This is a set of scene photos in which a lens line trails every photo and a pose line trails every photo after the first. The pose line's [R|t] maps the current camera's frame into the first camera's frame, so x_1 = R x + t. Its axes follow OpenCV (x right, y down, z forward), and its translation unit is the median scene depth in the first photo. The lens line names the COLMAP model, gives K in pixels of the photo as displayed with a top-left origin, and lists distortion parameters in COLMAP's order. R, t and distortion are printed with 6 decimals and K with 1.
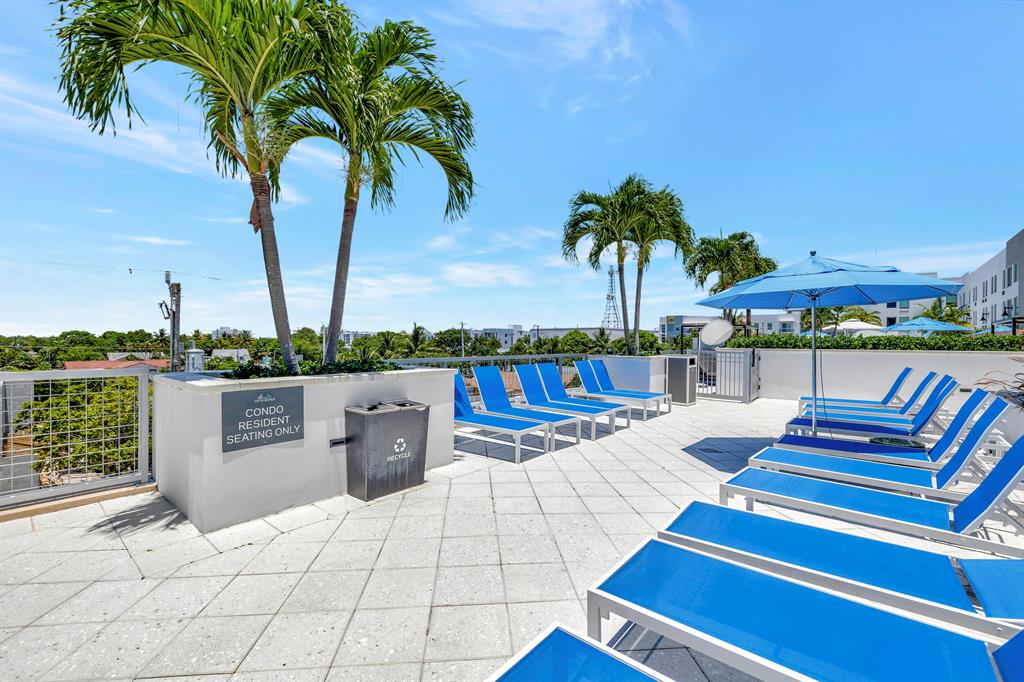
lens RADIAL K [[439.4, 0, 504.9], [0, 439.4, 346.2], [0, 0, 1]] dist [0.001449, -0.000632]
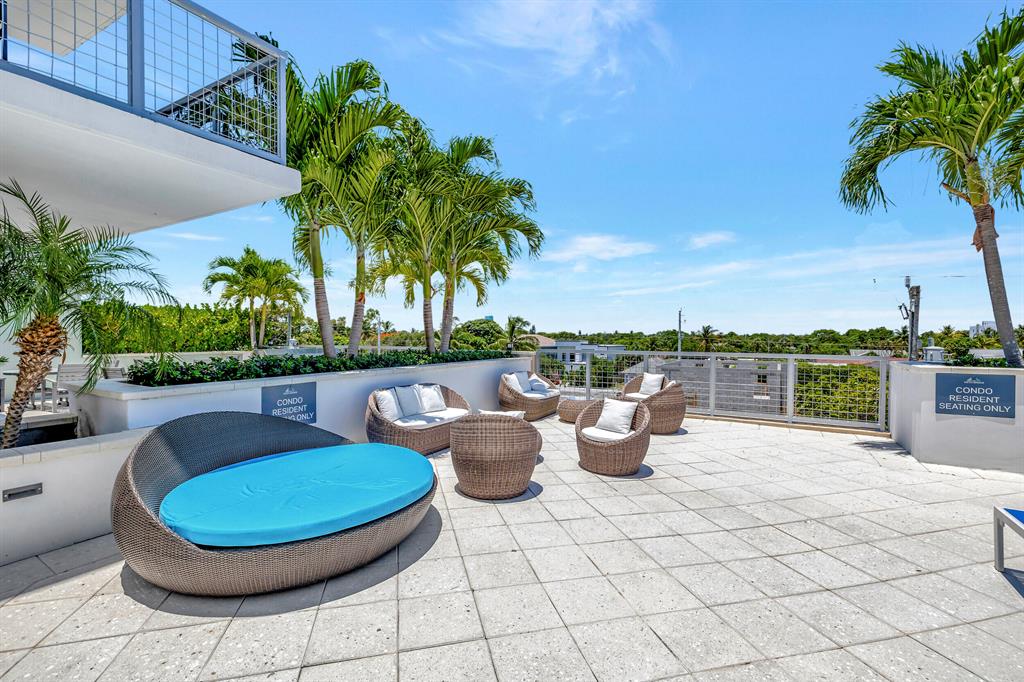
lens RADIAL K [[439.4, 0, 505.5], [0, 439.4, 341.1], [0, 0, 1]] dist [0.001449, -0.000632]
pose [[0.170713, 0.011153, -0.985258, 0.173979], [-0.016909, 0.999822, 0.008388, 0.002759], [0.985176, 0.015227, 0.170871, -0.210880]]
